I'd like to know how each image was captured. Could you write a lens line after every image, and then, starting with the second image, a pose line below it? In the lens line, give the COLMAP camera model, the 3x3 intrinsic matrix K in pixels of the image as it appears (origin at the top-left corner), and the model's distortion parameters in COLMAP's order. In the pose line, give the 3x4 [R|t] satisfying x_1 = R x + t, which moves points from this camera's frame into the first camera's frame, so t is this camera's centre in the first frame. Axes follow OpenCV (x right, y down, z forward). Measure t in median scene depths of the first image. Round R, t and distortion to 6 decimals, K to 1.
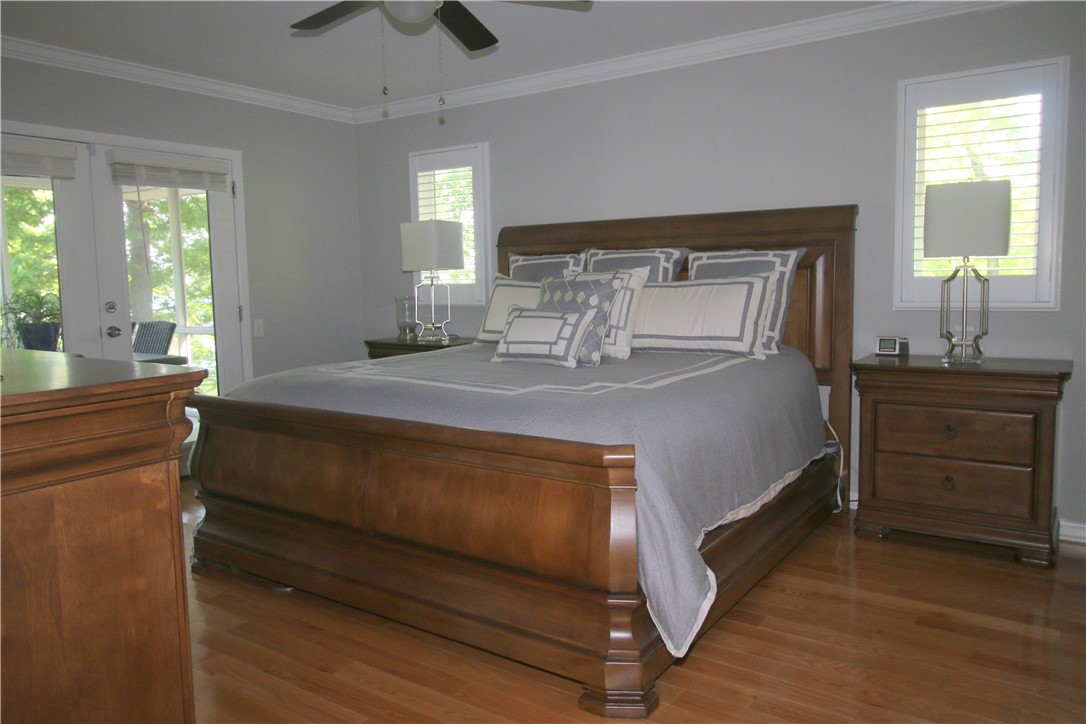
lens RADIAL K [[784.4, 0, 542.5], [0, 784.4, 360.8], [0, 0, 1]] dist [-0.008378, -0.001161]
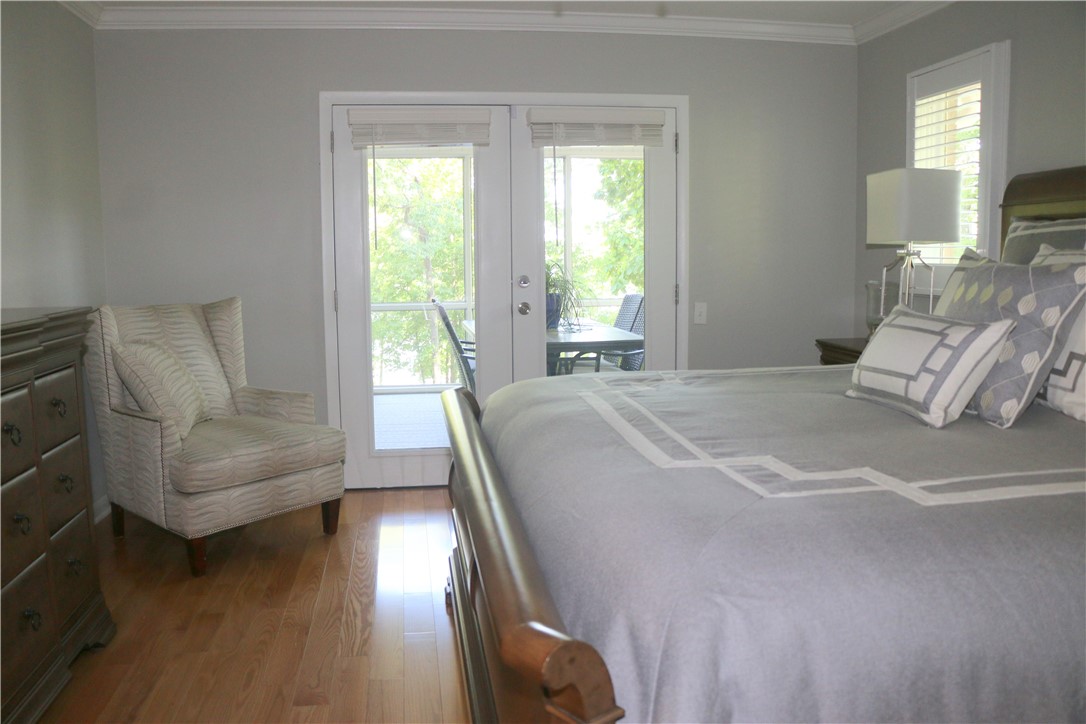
lens RADIAL K [[886.5, 0, 543.5], [0, 886.5, 361.4], [0, 0, 1]] dist [-0.103987, 0.025749]
pose [[0.691842, 0.096760, -0.715536, 0.222285], [-0.078767, 0.995180, 0.058416, -0.040054], [0.717740, 0.015946, 0.696129, 0.310761]]
